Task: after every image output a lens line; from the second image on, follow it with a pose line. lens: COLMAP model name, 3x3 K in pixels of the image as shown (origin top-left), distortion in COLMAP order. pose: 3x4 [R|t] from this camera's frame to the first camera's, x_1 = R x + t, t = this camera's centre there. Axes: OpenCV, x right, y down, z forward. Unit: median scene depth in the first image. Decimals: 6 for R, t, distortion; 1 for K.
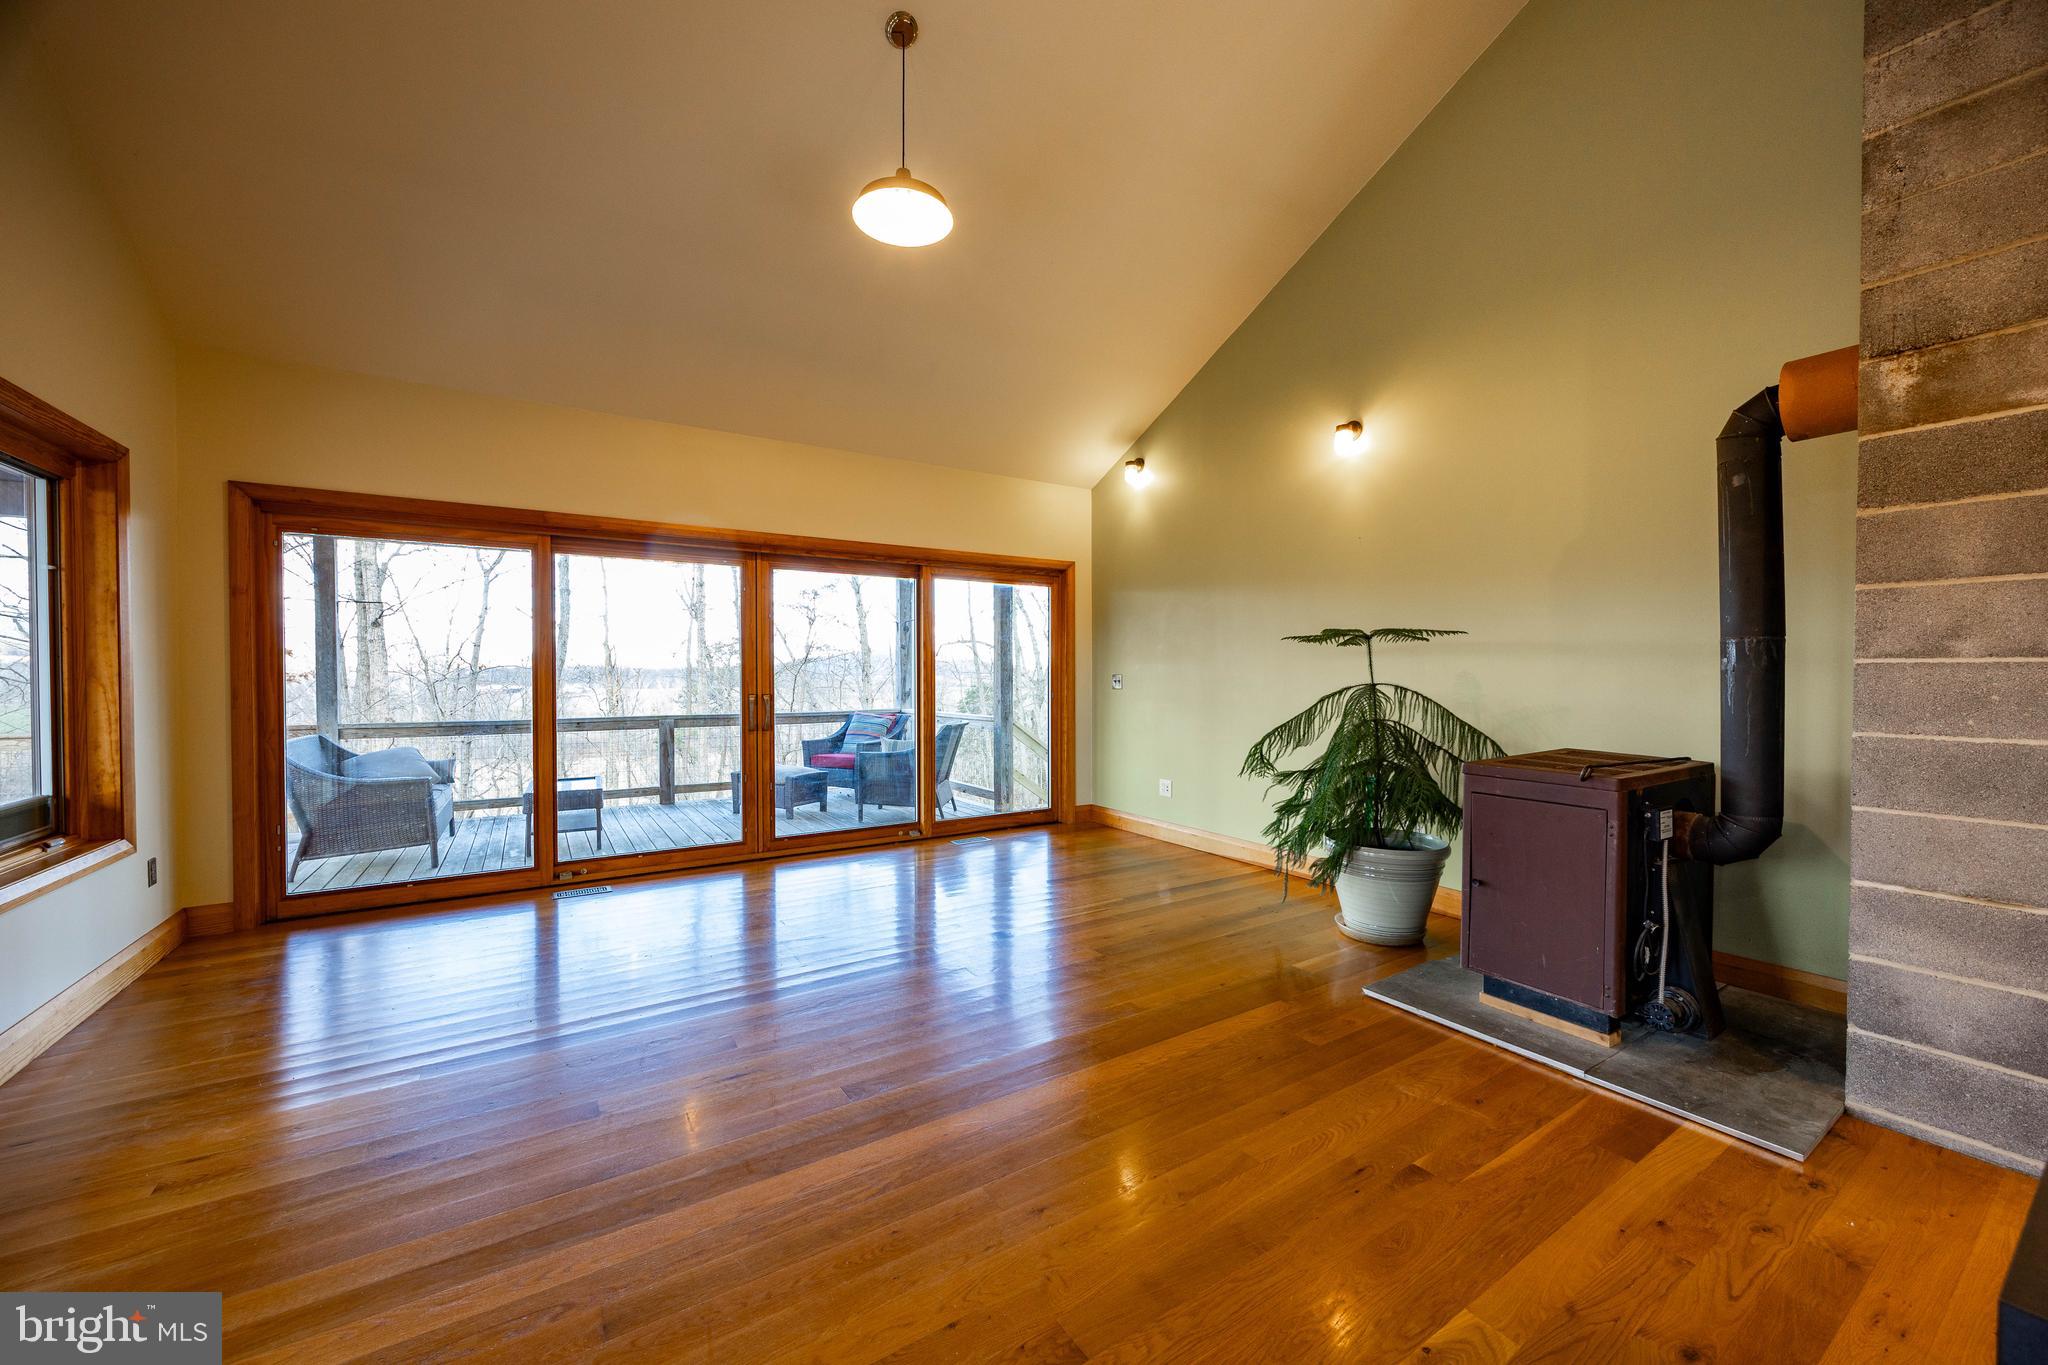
lens RADIAL K [[778.5, 0, 1029.0], [0, 778.5, 681.6], [0, 0, 1]] dist [-0.003641, 0.000464]
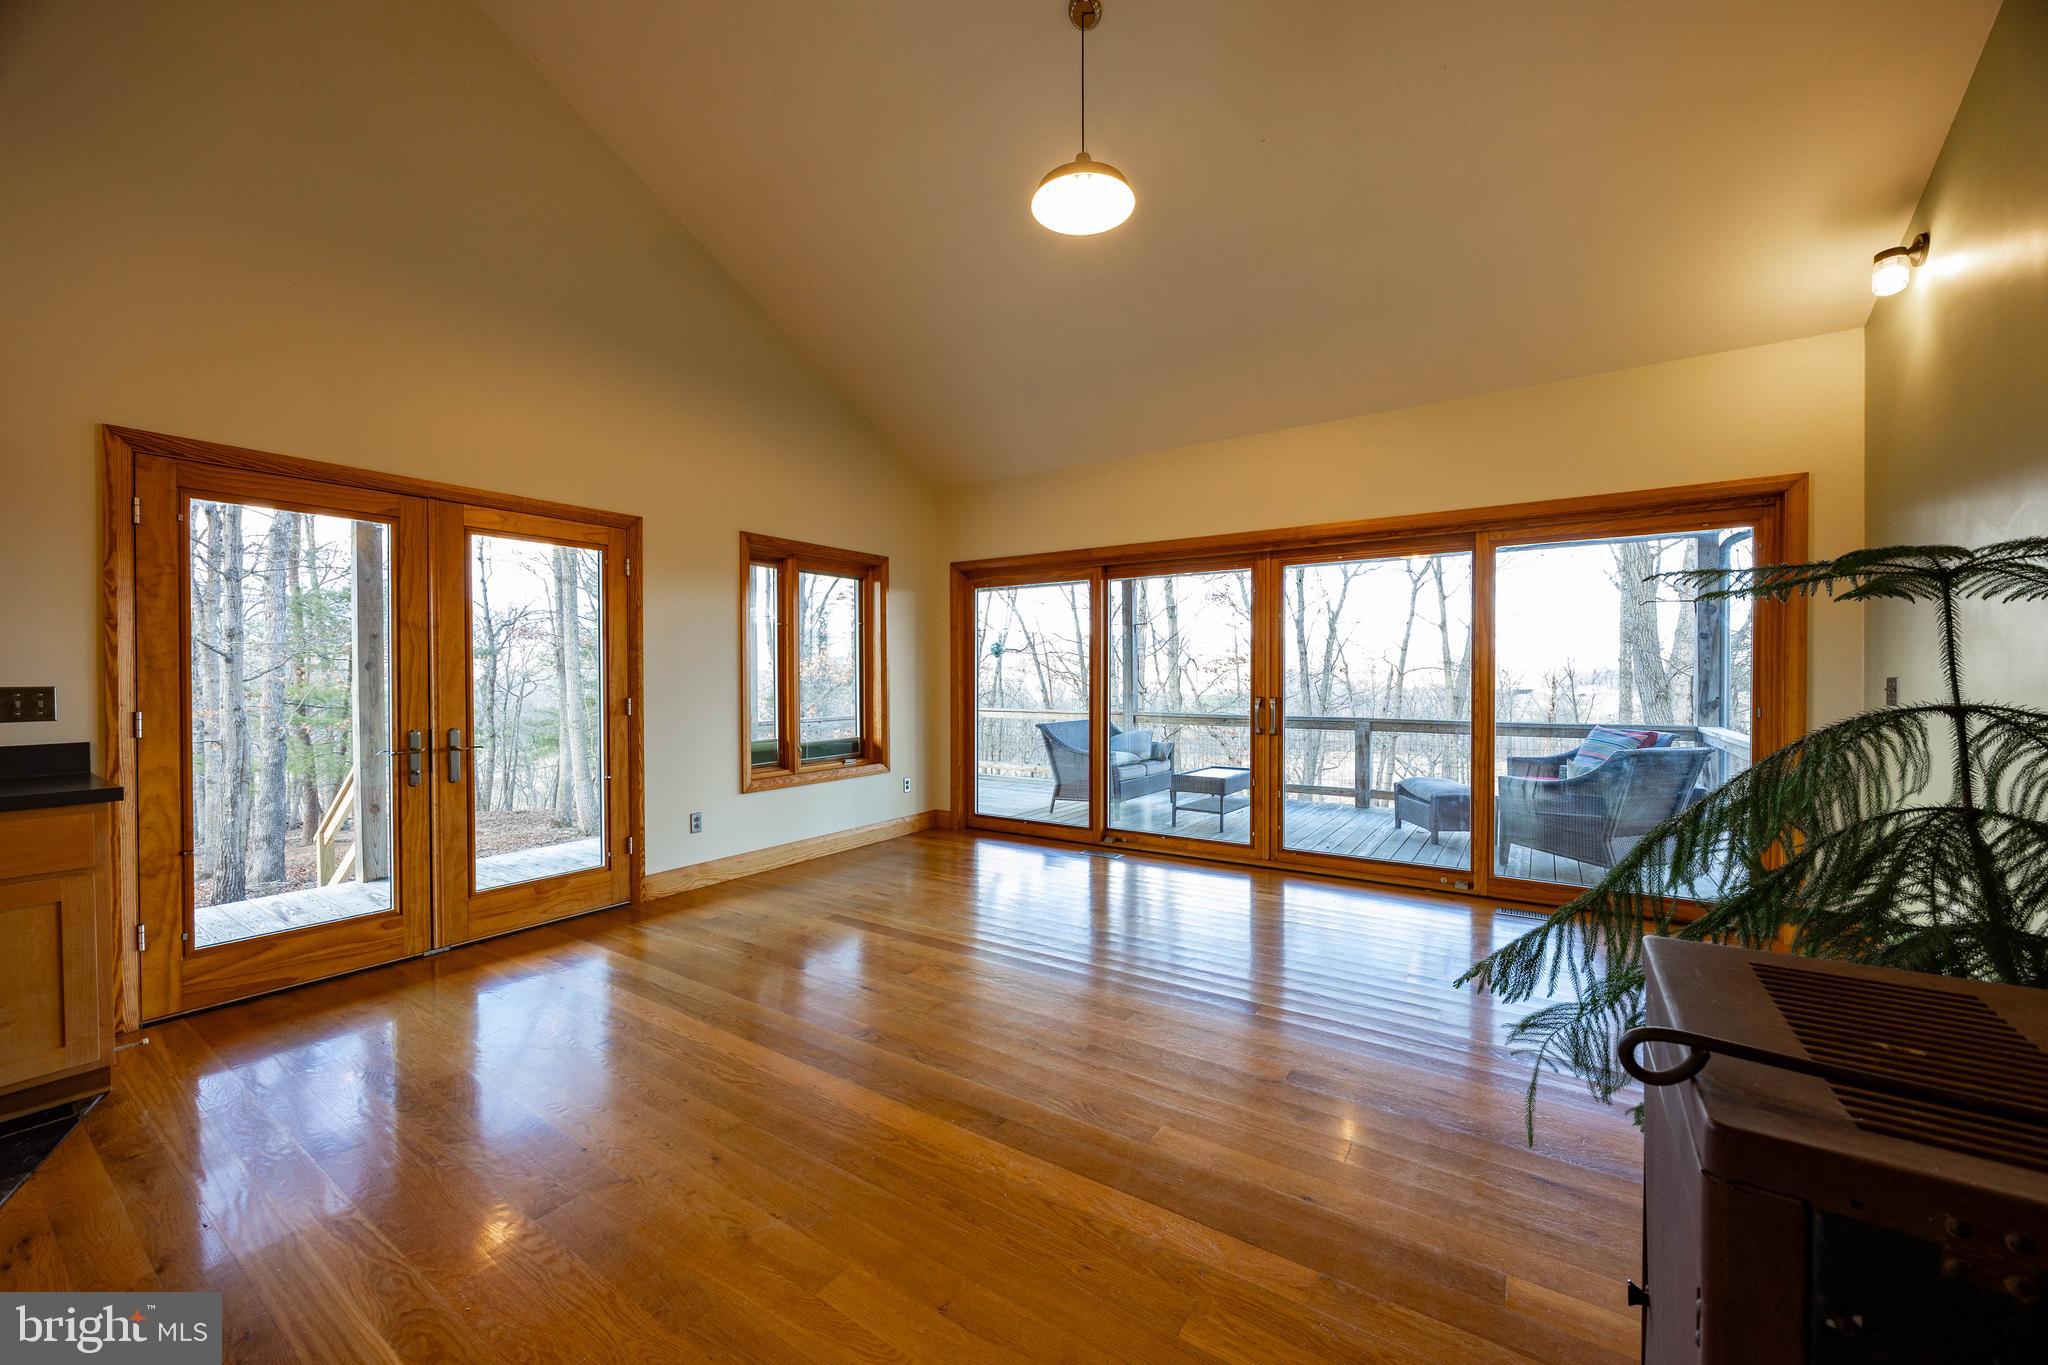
lens RADIAL K [[778.5, 0, 1025.9], [0, 778.5, 683.7], [0, 0, 1]] dist [-0.003641, 0.000464]
pose [[0.398711, 0.009294, -0.917030, 0.449806], [-0.008169, 0.999945, 0.006583, -0.005299], [0.917040, 0.004866, 0.398765, 0.356324]]
